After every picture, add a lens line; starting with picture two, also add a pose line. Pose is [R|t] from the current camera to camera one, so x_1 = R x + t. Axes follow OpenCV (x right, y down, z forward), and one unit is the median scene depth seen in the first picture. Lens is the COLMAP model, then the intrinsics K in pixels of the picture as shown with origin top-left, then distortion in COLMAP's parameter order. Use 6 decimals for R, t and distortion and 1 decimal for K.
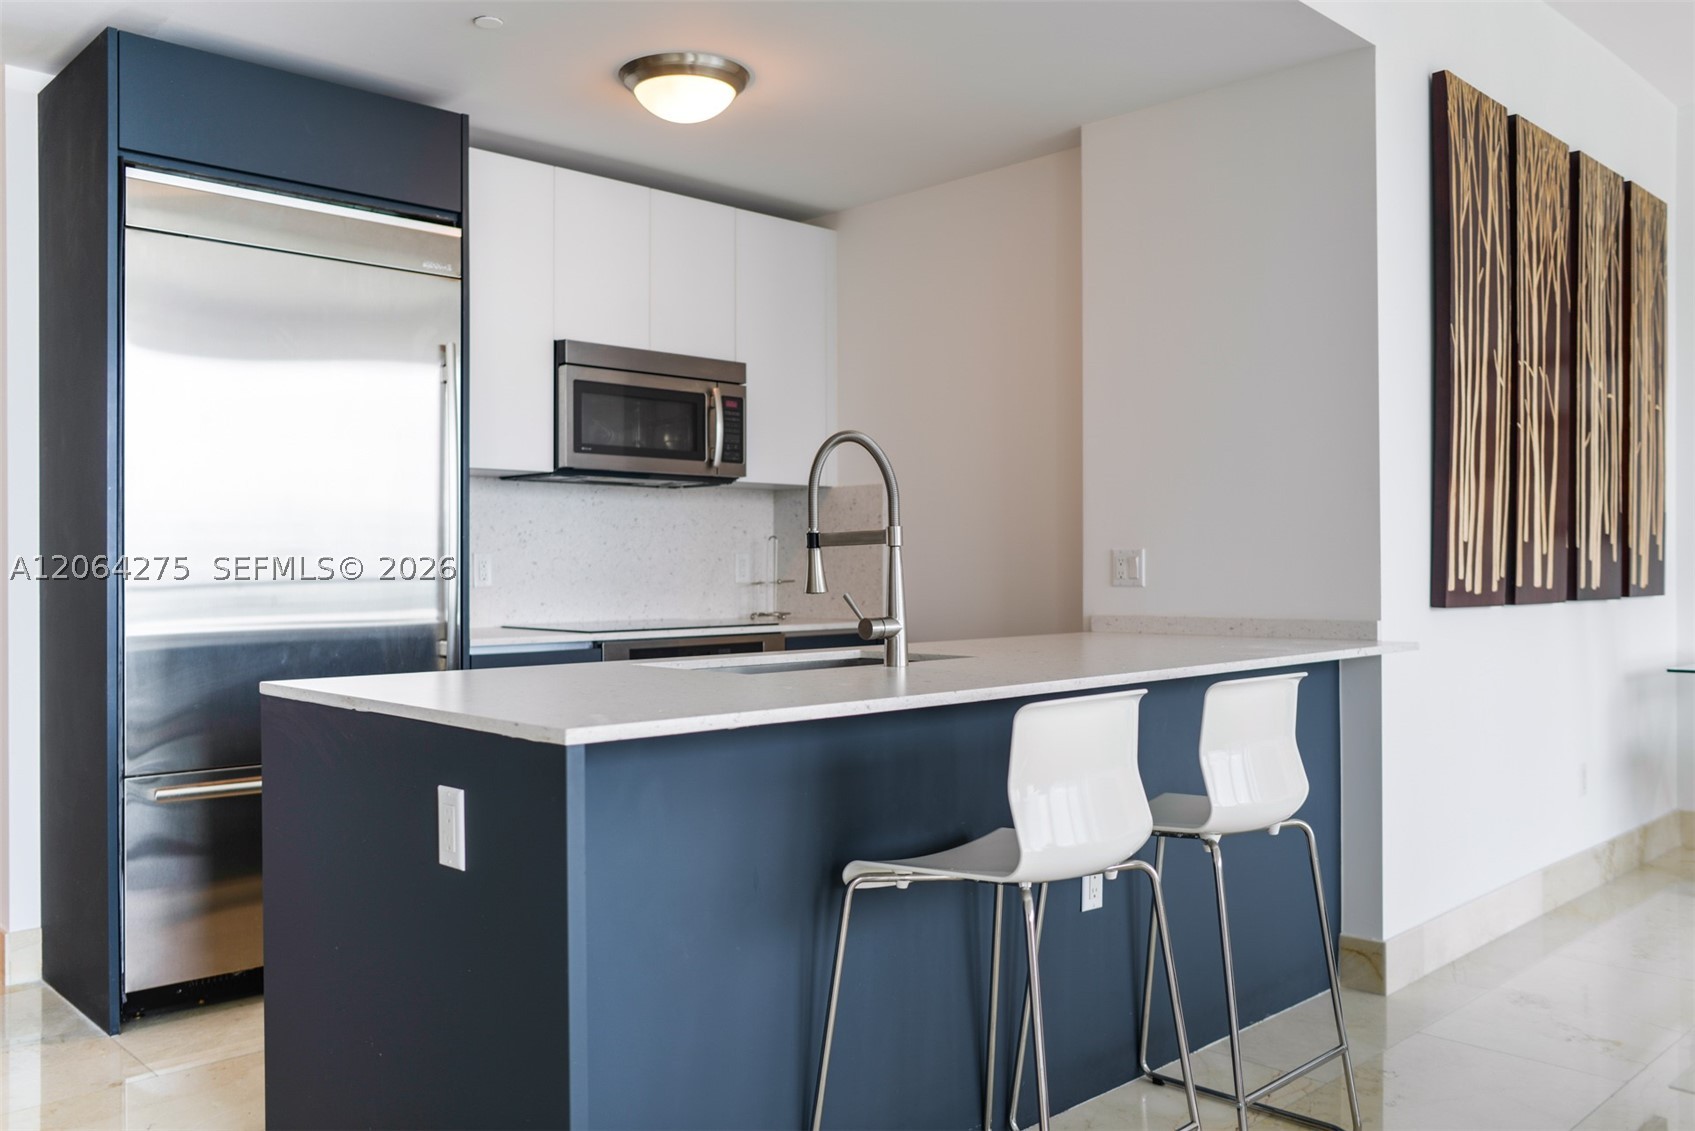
lens RADIAL K [[1404.7, 0, 845.7], [0, 1404.7, 571.4], [0, 0, 1]] dist [-0.041499, 0.028439]
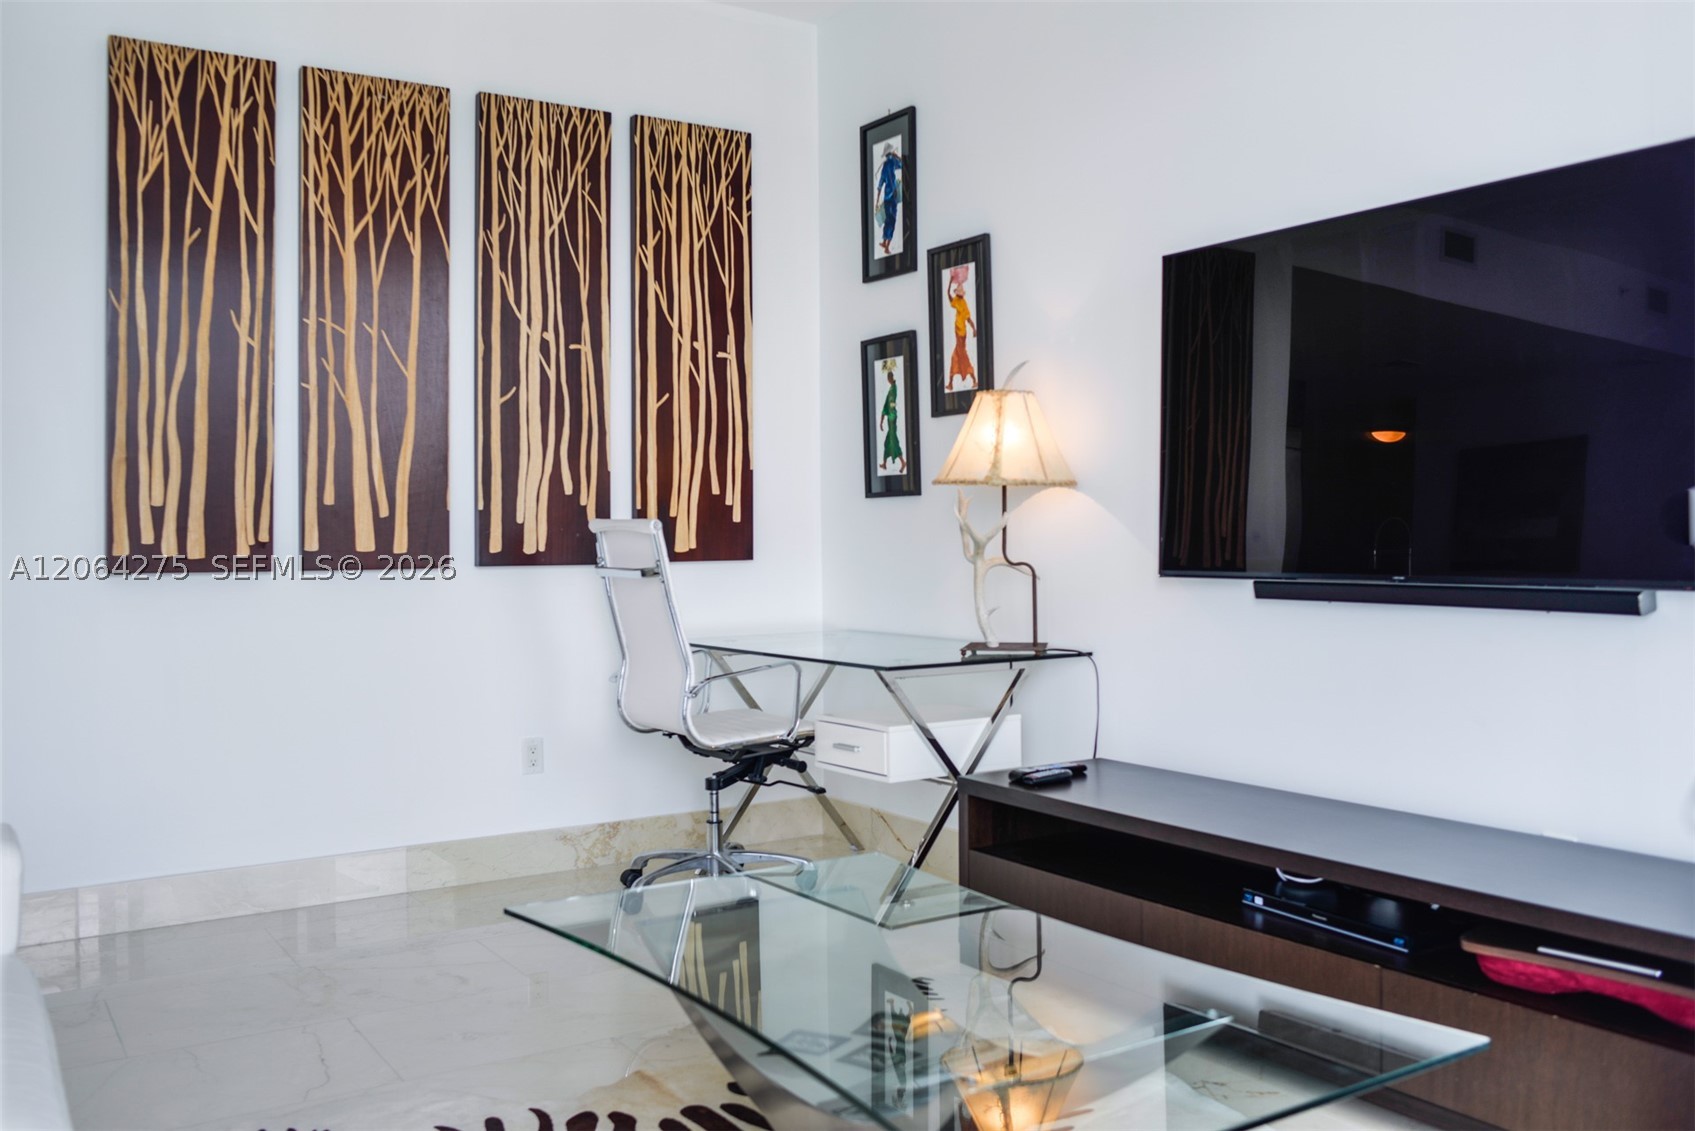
lens RADIAL K [[1404.7, 0, 834.0], [0, 1404.7, 570.8], [0, 0, 1]] dist [-0.041499, 0.028439]
pose [[0.974930, -0.000314, -0.222513, 1.167733], [0.005677, 0.999709, 0.023462, 0.004210], [0.222441, -0.024137, 0.974647, 0.142002]]
